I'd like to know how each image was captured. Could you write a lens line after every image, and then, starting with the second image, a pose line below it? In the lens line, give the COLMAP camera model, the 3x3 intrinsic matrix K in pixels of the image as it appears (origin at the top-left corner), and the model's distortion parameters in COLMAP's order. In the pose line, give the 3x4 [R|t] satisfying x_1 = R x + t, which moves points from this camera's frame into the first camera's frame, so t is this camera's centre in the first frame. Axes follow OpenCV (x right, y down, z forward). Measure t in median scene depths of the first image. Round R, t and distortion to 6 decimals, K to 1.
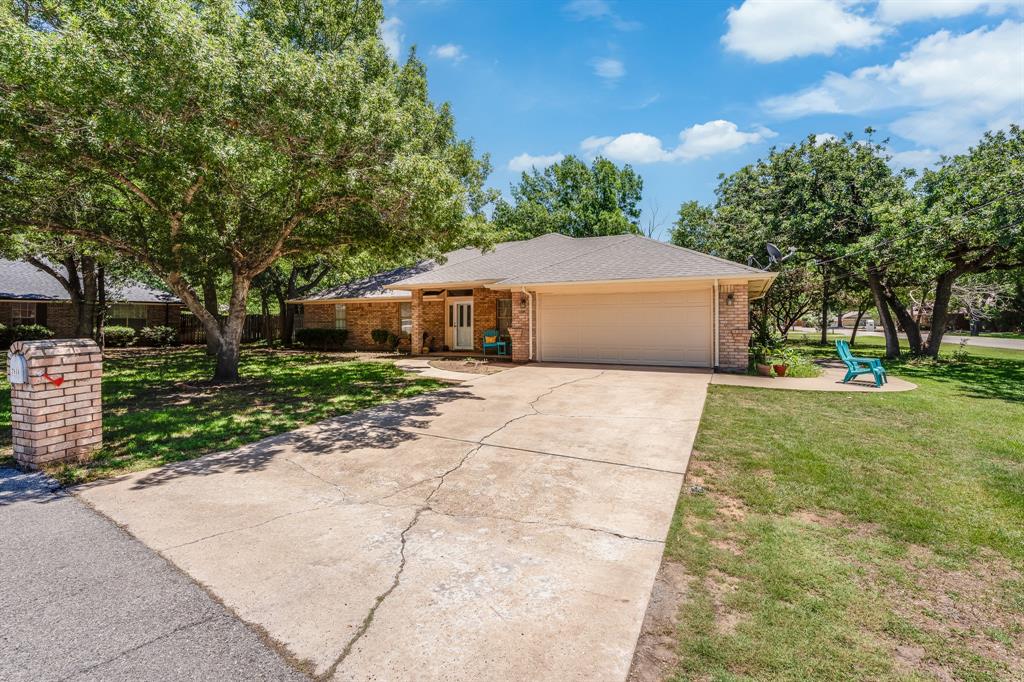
lens RADIAL K [[457.1, 0, 509.3], [0, 457.1, 322.0], [0, 0, 1]] dist [-0.002238, -0.000056]
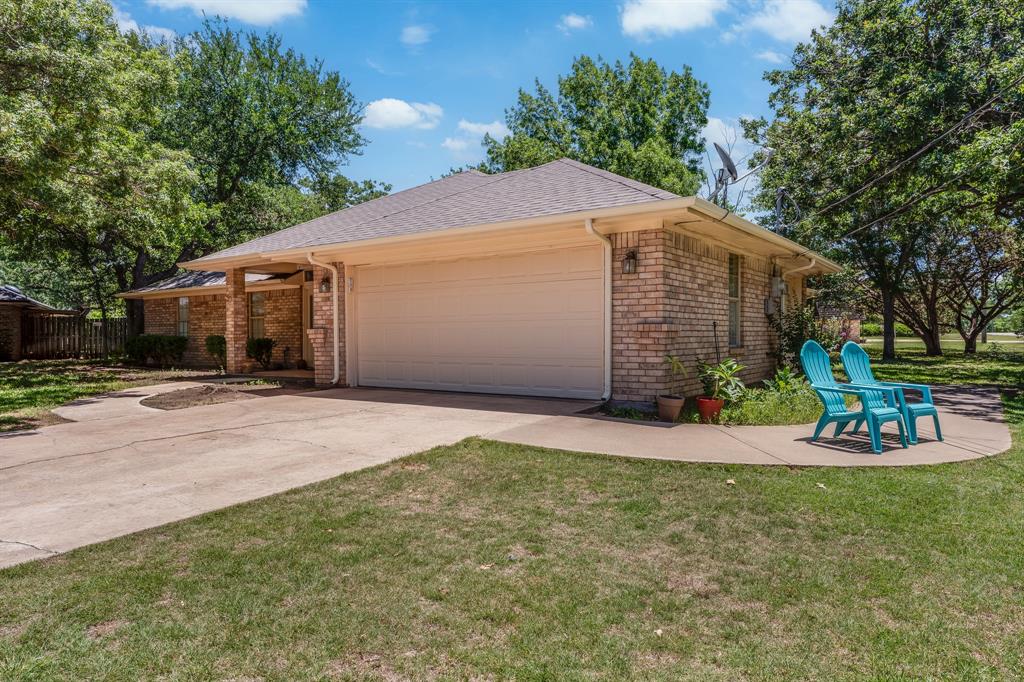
lens RADIAL K [[641.1, 0, 512.0], [0, 641.1, 341.0], [0, 0, 1]] dist [0.000994, 0.000672]
pose [[0.986798, -0.003818, -0.161914, 0.287869], [0.006268, 0.999873, 0.014625, 0.014804], [0.161837, -0.015447, 0.986697, 0.186854]]
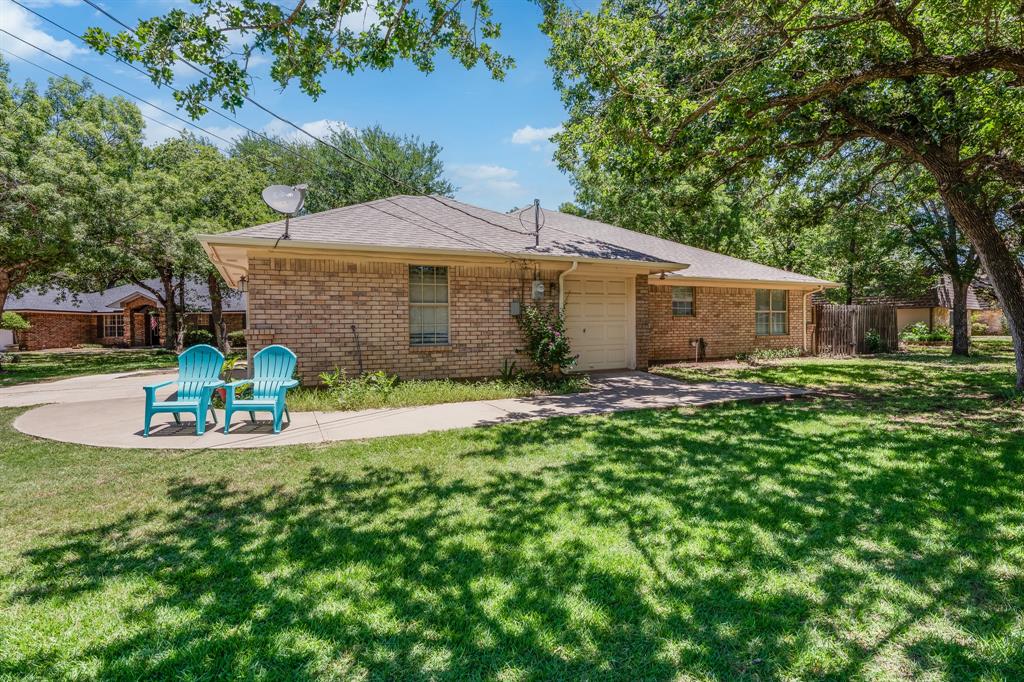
lens RADIAL K [[503.5, 0, 512.0], [0, 503.5, 341.0], [0, 0, 1]] dist [-0.010852, -0.000070]
pose [[0.795022, 0.005788, -0.606552, 0.744980], [0.014818, 0.999471, 0.028960, 0.011412], [0.606399, -0.032011, 0.794516, 0.401288]]
